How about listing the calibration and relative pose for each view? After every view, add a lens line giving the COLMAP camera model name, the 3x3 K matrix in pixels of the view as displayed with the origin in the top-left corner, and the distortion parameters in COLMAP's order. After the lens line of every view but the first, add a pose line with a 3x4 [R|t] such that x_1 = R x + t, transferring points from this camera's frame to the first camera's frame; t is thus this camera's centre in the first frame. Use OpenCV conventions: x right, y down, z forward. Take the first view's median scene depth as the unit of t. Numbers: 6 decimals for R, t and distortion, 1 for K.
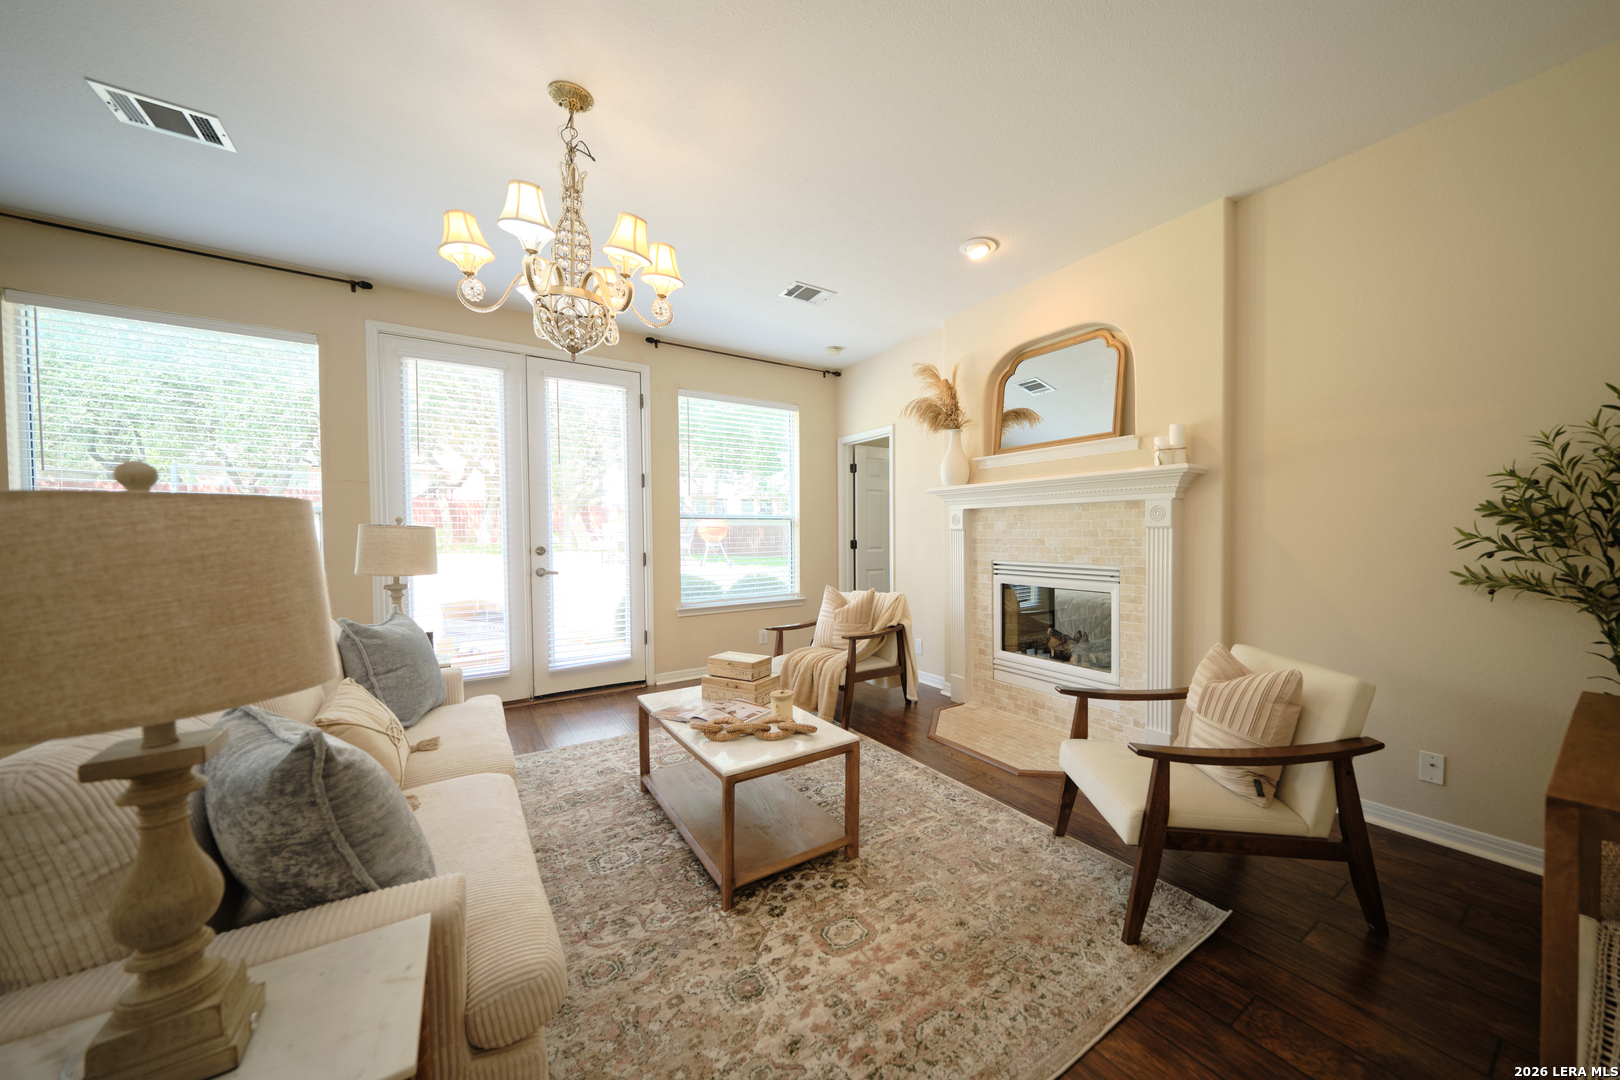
lens RADIAL K [[573.5, 0, 883.1], [0, 573.5, 547.4], [0, 0, 1]] dist [-0.000148, -0.002376]
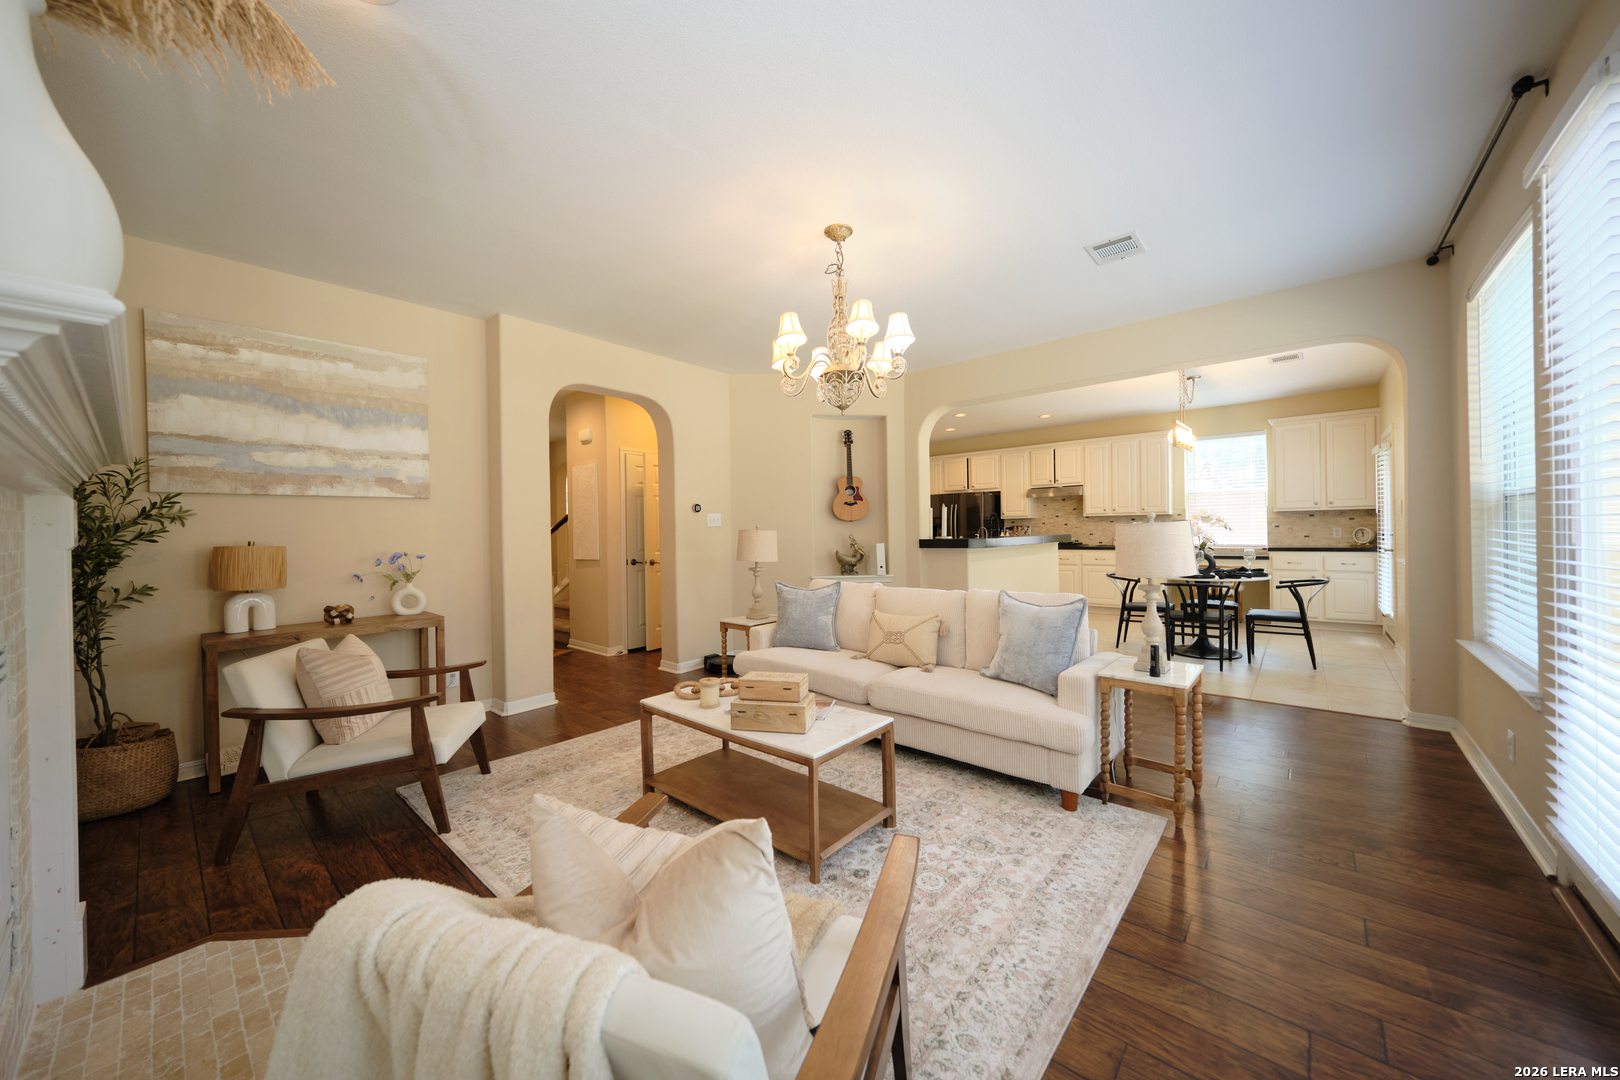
lens RADIAL K [[572.3, 0, 808.8], [0, 572.3, 532.6], [0, 0, 1]] dist [-0.007445, -0.000440]
pose [[-0.977468, 0.022699, -0.209862, -0.137809], [0.017226, 0.999463, 0.027873, -0.066281], [0.210382, 0.023630, -0.977334, 2.139186]]
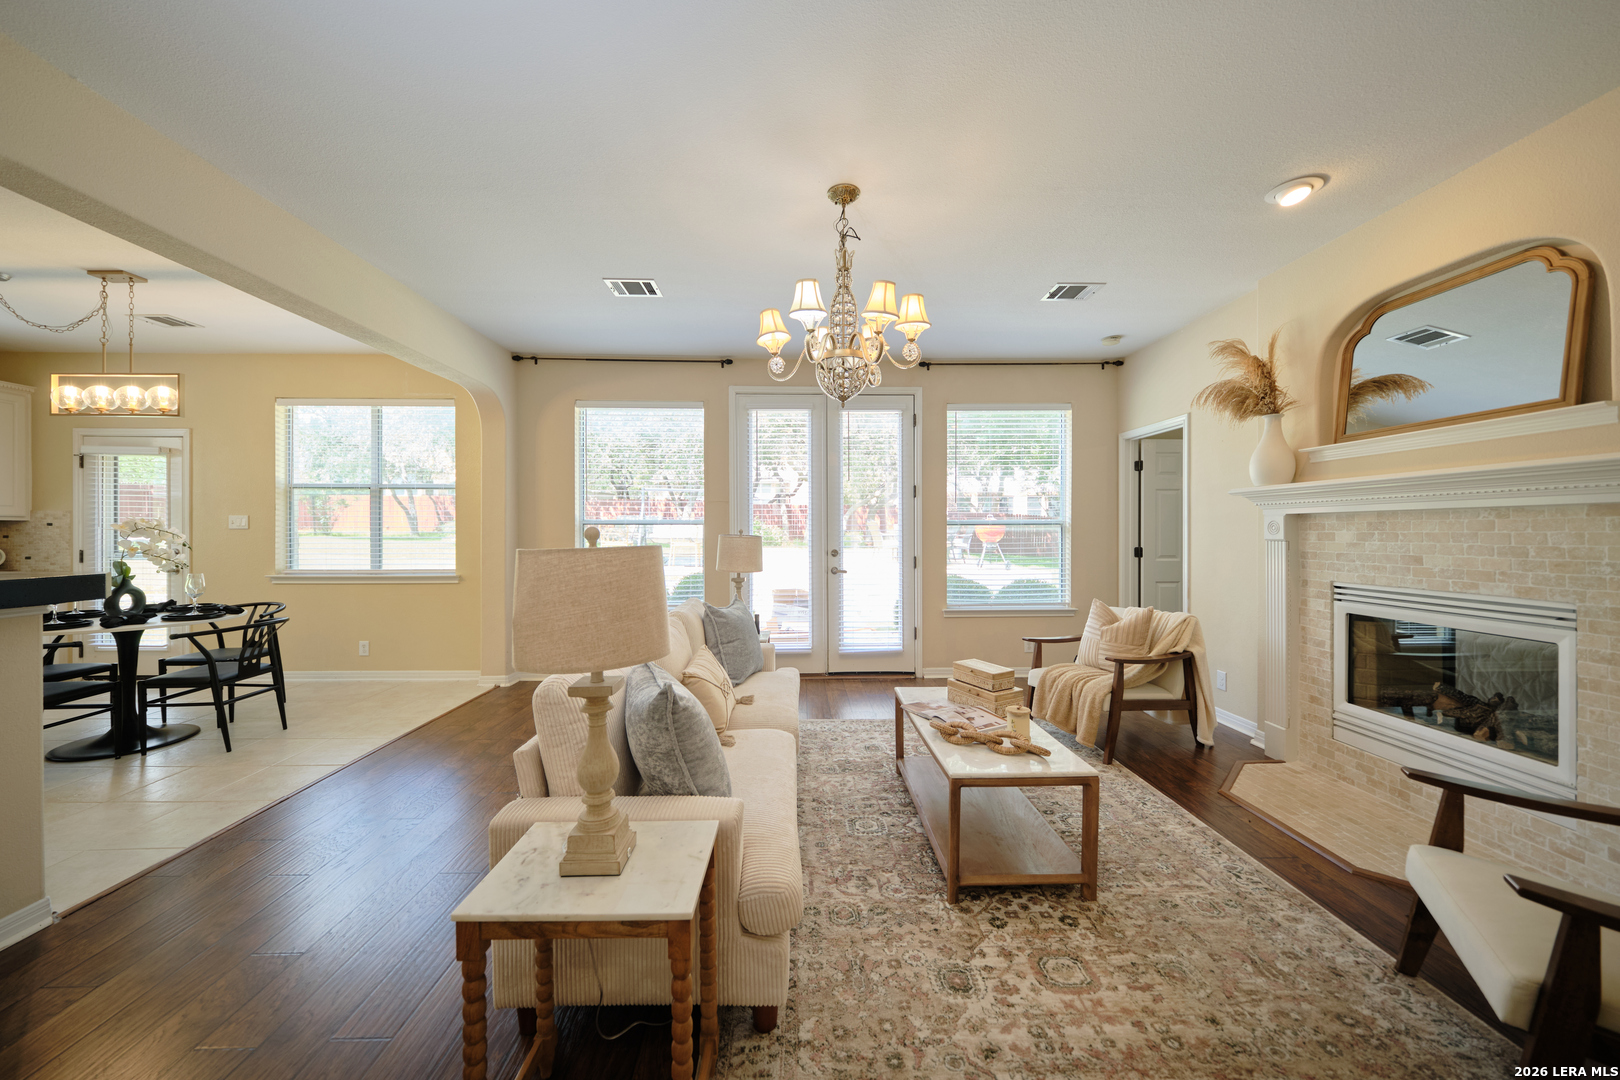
lens RADIAL K [[572.3, 0, 808.8], [0, 572.3, 532.6], [0, 0, 1]] dist [-0.007445, -0.000440]
pose [[0.816959, 0.005418, -0.576671, 0.097182], [-0.016649, 0.999761, -0.014193, -0.033436], [0.576456, 0.021196, 0.816853, -0.033057]]
